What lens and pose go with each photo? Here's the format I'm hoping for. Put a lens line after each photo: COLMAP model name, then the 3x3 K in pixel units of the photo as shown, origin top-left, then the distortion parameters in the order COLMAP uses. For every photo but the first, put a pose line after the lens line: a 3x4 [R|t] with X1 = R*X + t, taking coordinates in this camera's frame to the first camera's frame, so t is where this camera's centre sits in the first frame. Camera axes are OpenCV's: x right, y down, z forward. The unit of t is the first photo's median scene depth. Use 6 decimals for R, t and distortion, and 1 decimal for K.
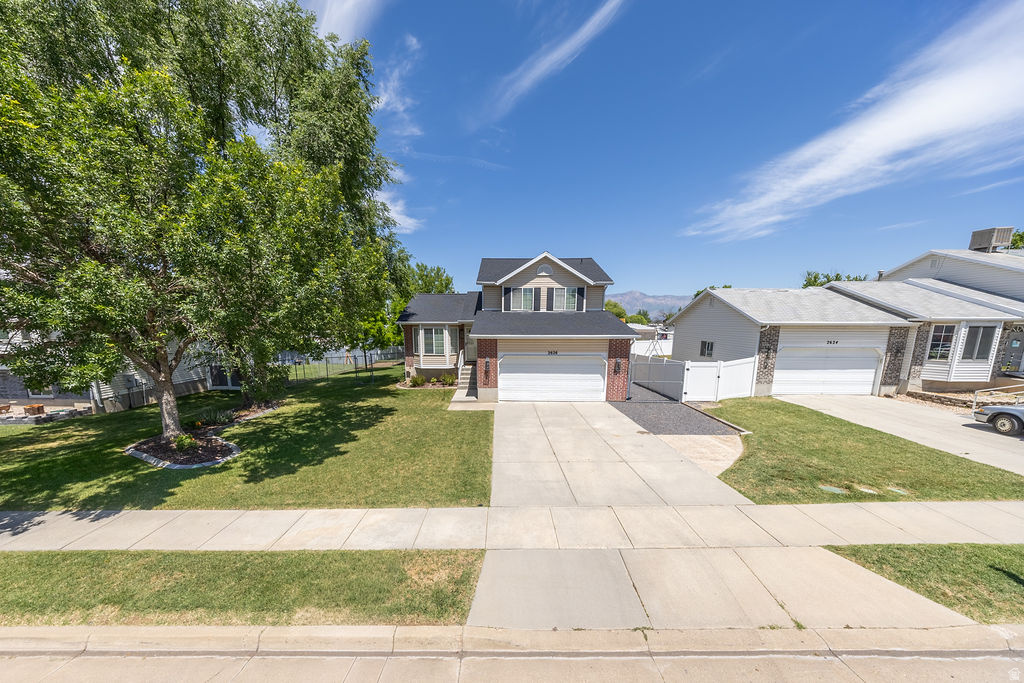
lens RADIAL K [[335.5, 0, 501.2], [0, 335.5, 387.0], [0, 0, 1]] dist [0.001989, 0.000085]
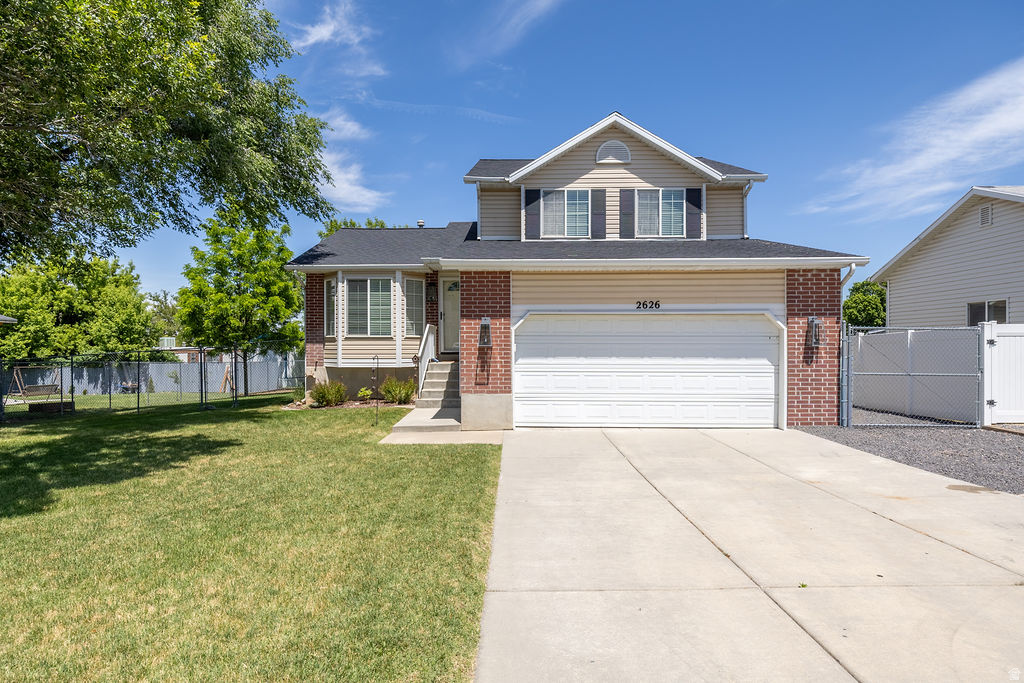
lens RADIAL K [[563.3, 0, 516.0], [0, 563.3, 346.8], [0, 0, 1]] dist [-0.007022, 0.000914]
pose [[0.999994, -0.003361, -0.000593, -0.004583], [0.003185, 0.981461, -0.191635, 0.064466], [0.001226, 0.191632, 0.981466, 0.289215]]
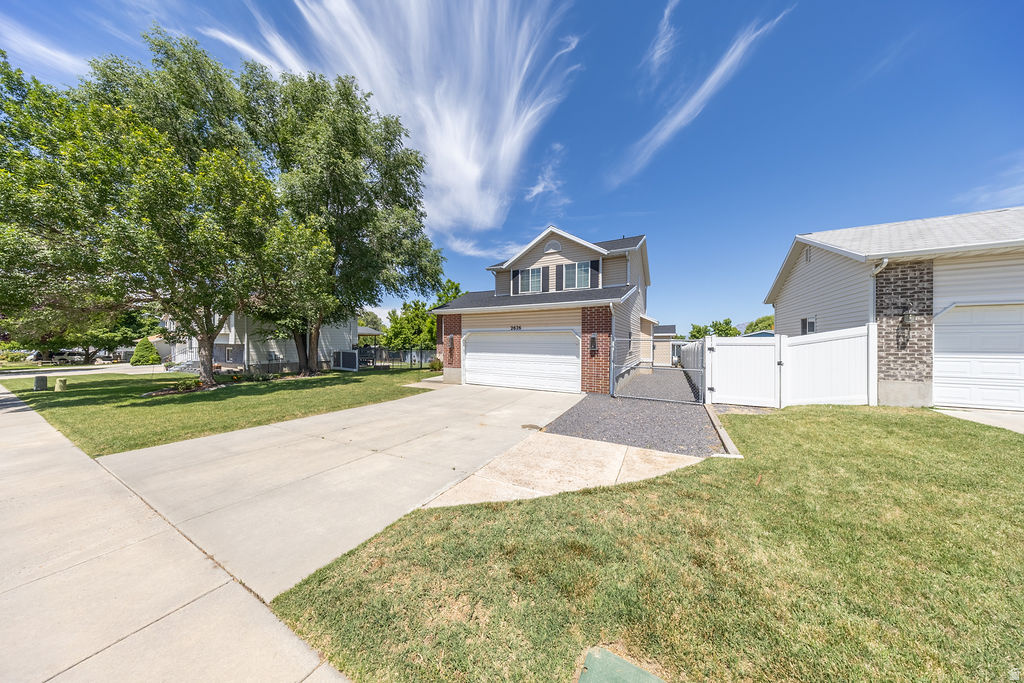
lens RADIAL K [[296.2, 0, 509.1], [0, 296.2, 345.4], [0, 0, 1]] dist [-0.006093, 0.001253]
pose [[0.885544, 0.006823, -0.464506, 0.397943], [-0.093203, 0.982171, -0.163257, 0.050272], [0.455111, 0.187865, 0.870391, 0.310852]]
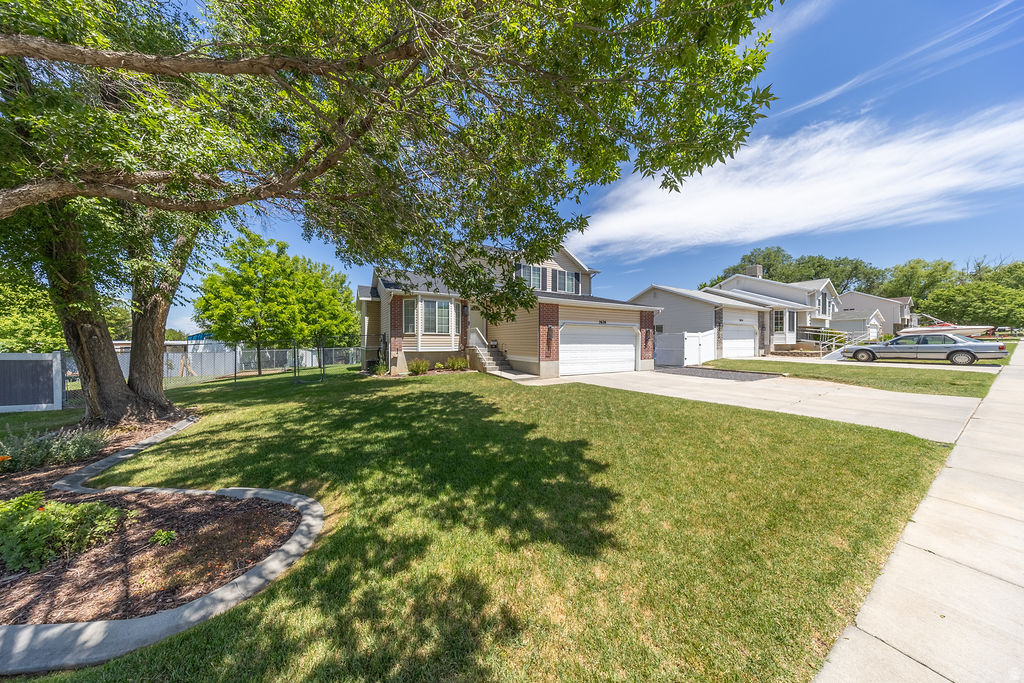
lens RADIAL K [[296.2, 0, 517.5], [0, 296.2, 342.9], [0, 0, 1]] dist [-0.006093, 0.001253]
pose [[0.854653, -0.002470, 0.519193, -0.425050], [0.101237, 0.981588, -0.161977, 0.060041], [-0.509234, 0.190996, 0.839167, 0.347009]]
